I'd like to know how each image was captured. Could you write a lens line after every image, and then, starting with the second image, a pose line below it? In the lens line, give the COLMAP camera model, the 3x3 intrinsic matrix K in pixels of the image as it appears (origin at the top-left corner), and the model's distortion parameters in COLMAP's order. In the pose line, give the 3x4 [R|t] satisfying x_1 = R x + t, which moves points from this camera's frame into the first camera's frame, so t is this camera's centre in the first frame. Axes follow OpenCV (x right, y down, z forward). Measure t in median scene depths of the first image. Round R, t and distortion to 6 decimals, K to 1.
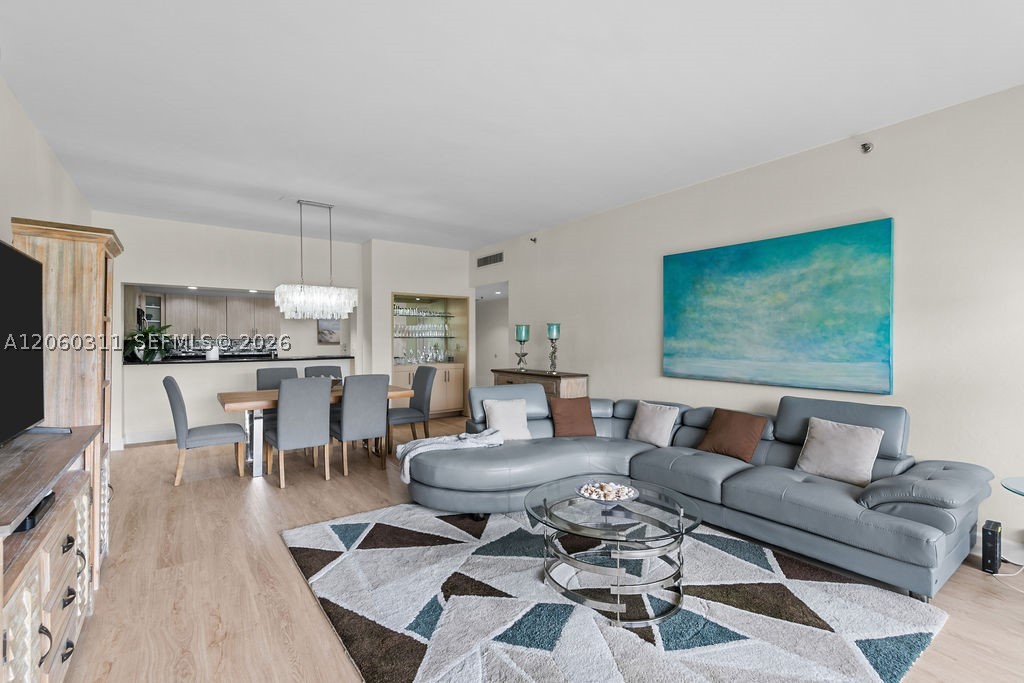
lens RADIAL K [[454.4, 0, 512.7], [0, 454.4, 341.0], [0, 0, 1]] dist [0.006917, -0.000363]
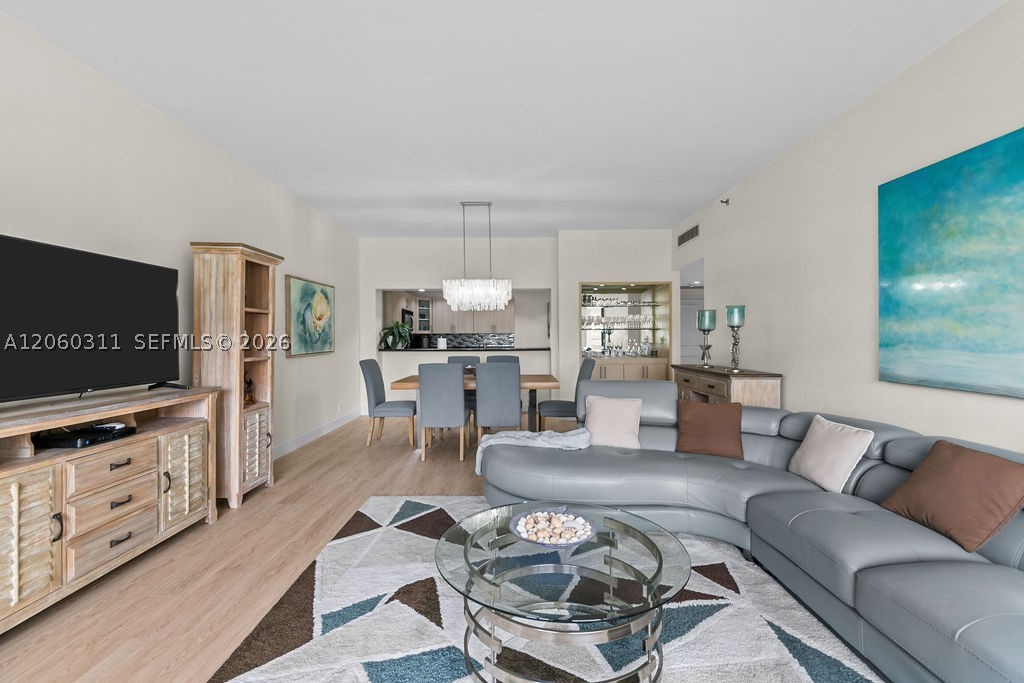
lens RADIAL K [[454.4, 0, 516.0], [0, 454.4, 337.9], [0, 0, 1]] dist [0.006917, -0.000363]
pose [[0.806294, -0.002325, -0.591511, 0.332663], [0.000545, 0.999995, -0.003187, 0.023835], [0.591515, 0.002248, 0.806291, 0.230134]]
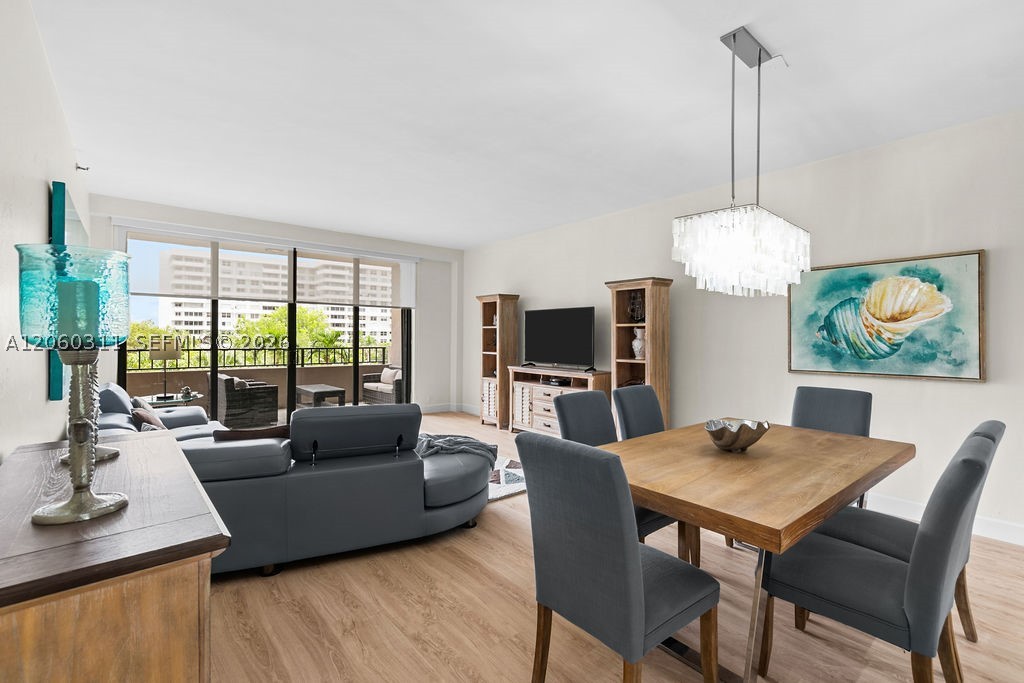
lens RADIAL K [[454.4, 0, 514.8], [0, 454.4, 336.5], [0, 0, 1]] dist [0.006917, -0.000363]
pose [[-0.998202, -0.005755, -0.059670, -0.207801], [-0.006185, 0.999956, 0.007039, -0.007600], [0.059627, 0.007395, -0.998193, 1.752472]]
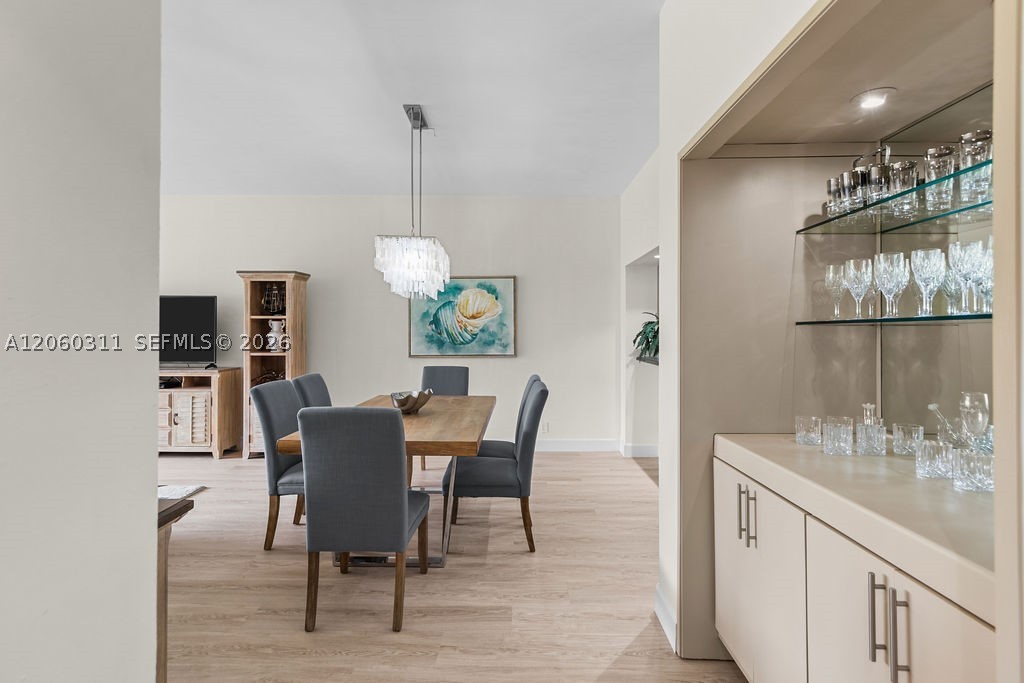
lens RADIAL K [[480.8, 0, 510.6], [0, 480.8, 327.8], [0, 0, 1]] dist [0.003683, -0.000039]
pose [[-0.608806, -0.008576, -0.793273, 0.008879], [-0.008715, 0.999954, -0.004122, -0.004969], [0.793272, 0.004404, -0.608852, 1.823096]]
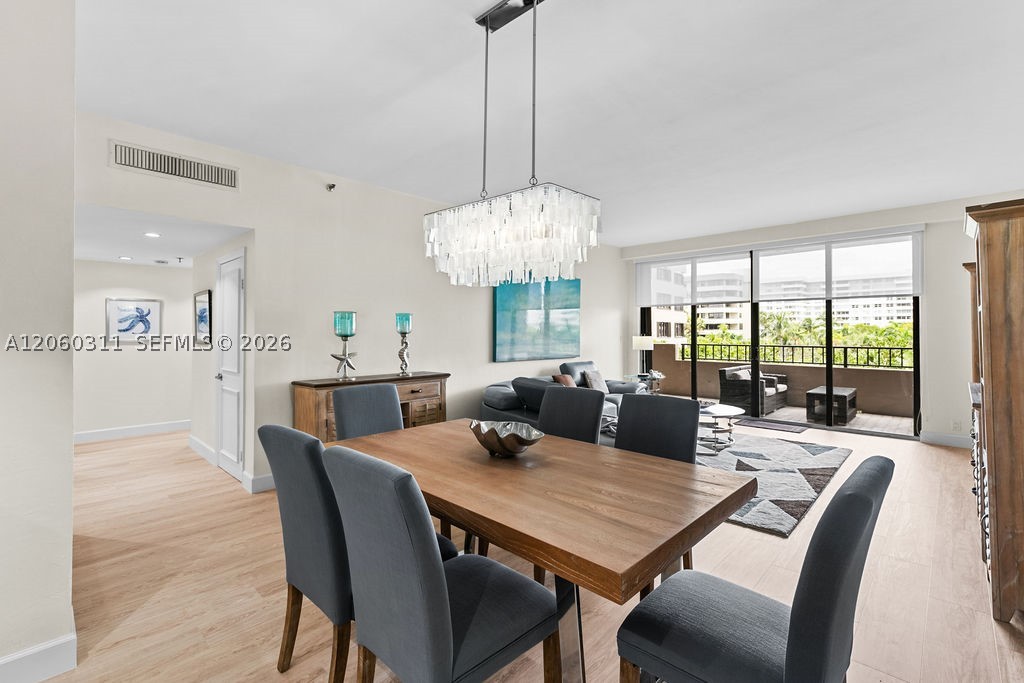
lens RADIAL K [[454.4, 0, 514.0], [0, 454.4, 334.4], [0, 0, 1]] dist [0.006917, -0.000363]
pose [[-0.166360, -0.003836, 0.986058, -1.013495], [0.007228, 0.999961, 0.005109, -0.005372], [-0.986039, 0.007977, -0.166326, 1.286237]]
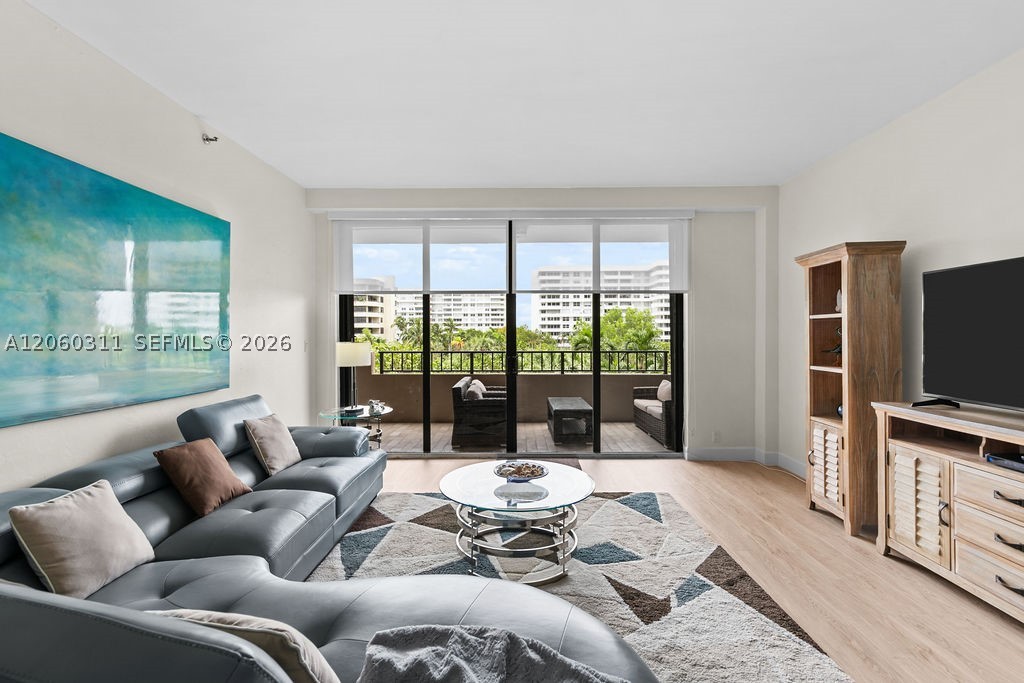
lens RADIAL K [[454.4, 0, 513.3], [0, 454.4, 337.0], [0, 0, 1]] dist [0.006917, -0.000363]
pose [[-0.795078, 0.001308, 0.606505, -0.263537], [0.007525, 0.999942, 0.007708, -0.002945], [-0.606460, 0.010692, -0.795042, 1.094657]]
